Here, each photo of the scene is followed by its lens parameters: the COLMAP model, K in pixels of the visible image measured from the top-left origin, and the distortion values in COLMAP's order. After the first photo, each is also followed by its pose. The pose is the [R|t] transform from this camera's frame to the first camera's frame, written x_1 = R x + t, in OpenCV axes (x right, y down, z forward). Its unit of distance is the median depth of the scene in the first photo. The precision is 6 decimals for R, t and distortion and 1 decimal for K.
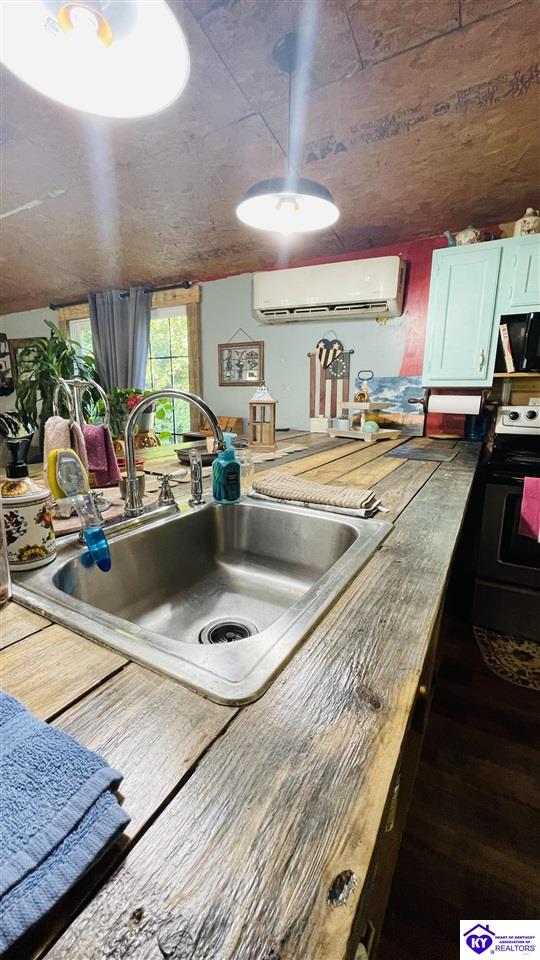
lens RADIAL K [[386.7, 0, 271.9], [0, 386.7, 479.0], [0, 0, 1]] dist [-0.001905, -0.000375]
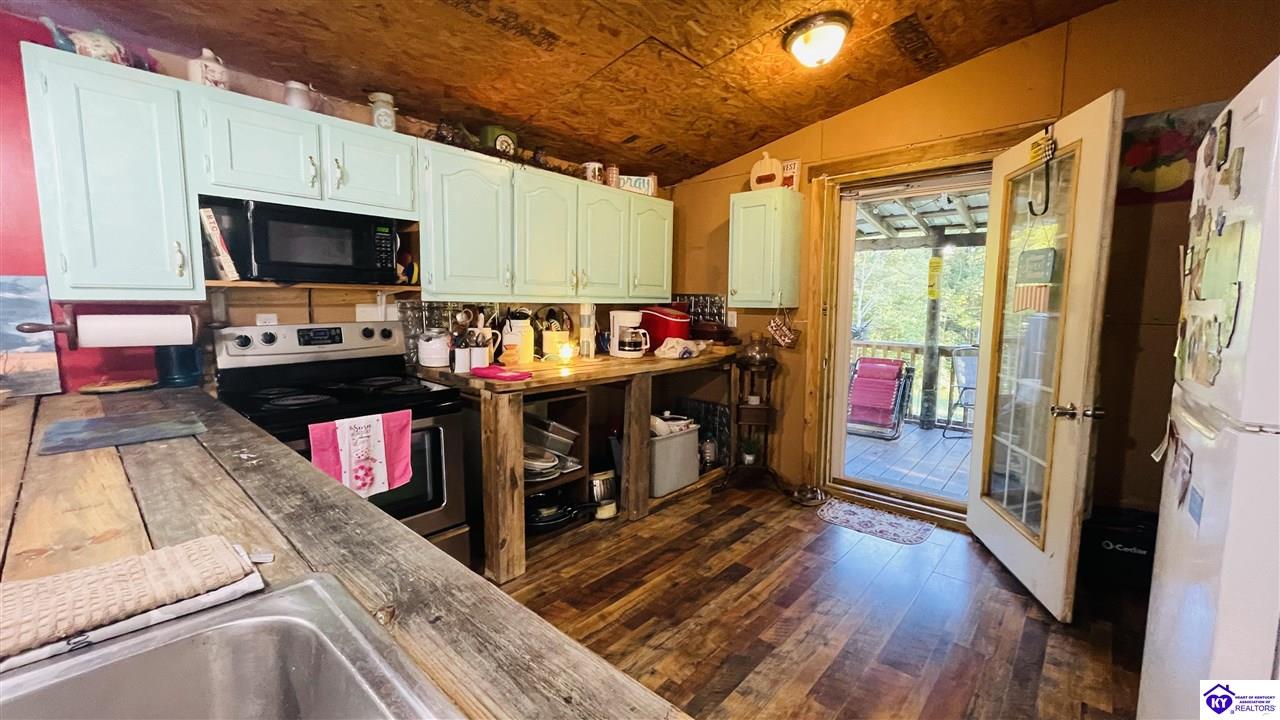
lens RADIAL K [[515.6, 0, 638.6], [0, 515.6, 358.1], [0, 0, 1]] dist [-0.001905, -0.000375]
pose [[0.216446, -0.116101, 0.969367, -0.109557], [0.198785, 0.977345, 0.072670, -0.059182], [-0.955843, 0.176967, 0.234622, 0.115139]]
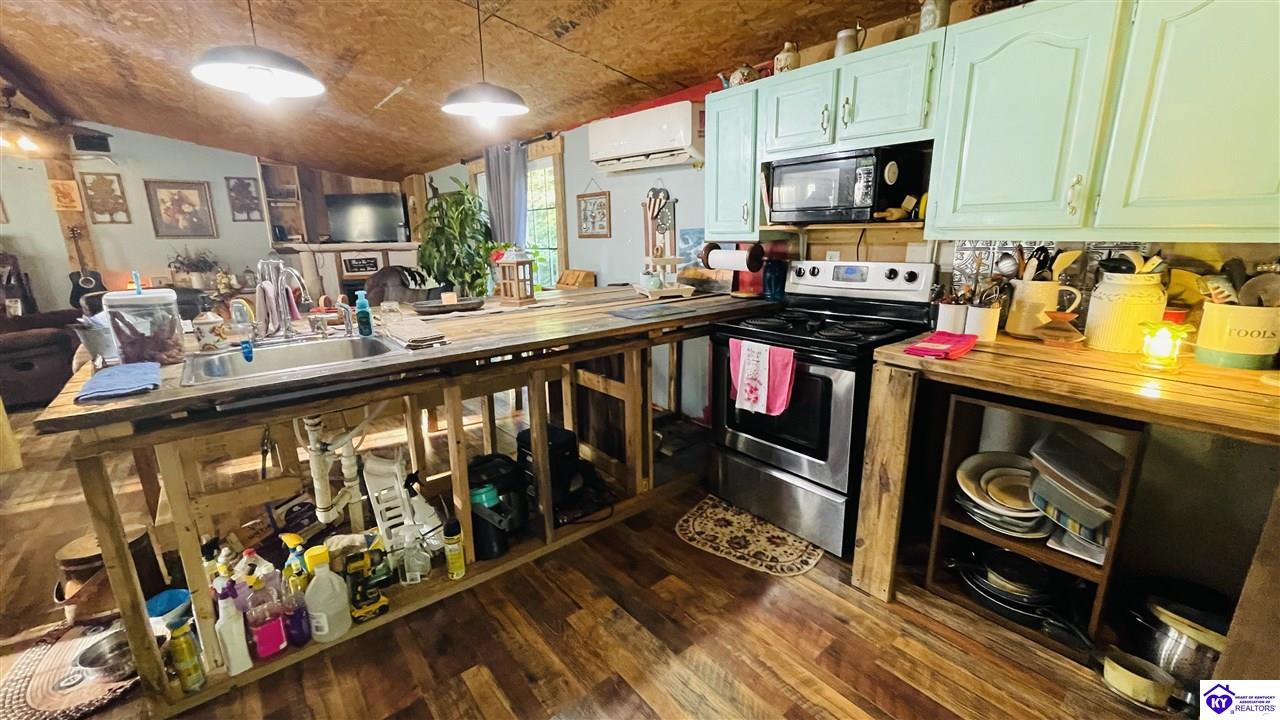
lens RADIAL K [[515.6, 0, 638.6], [0, 515.6, 358.1], [0, 0, 1]] dist [-0.001905, -0.000375]
pose [[0.932259, 0.060122, -0.356762, 0.695237], [-0.050881, 0.998083, 0.035241, 0.007318], [0.358196, -0.014701, 0.933530, -0.218465]]
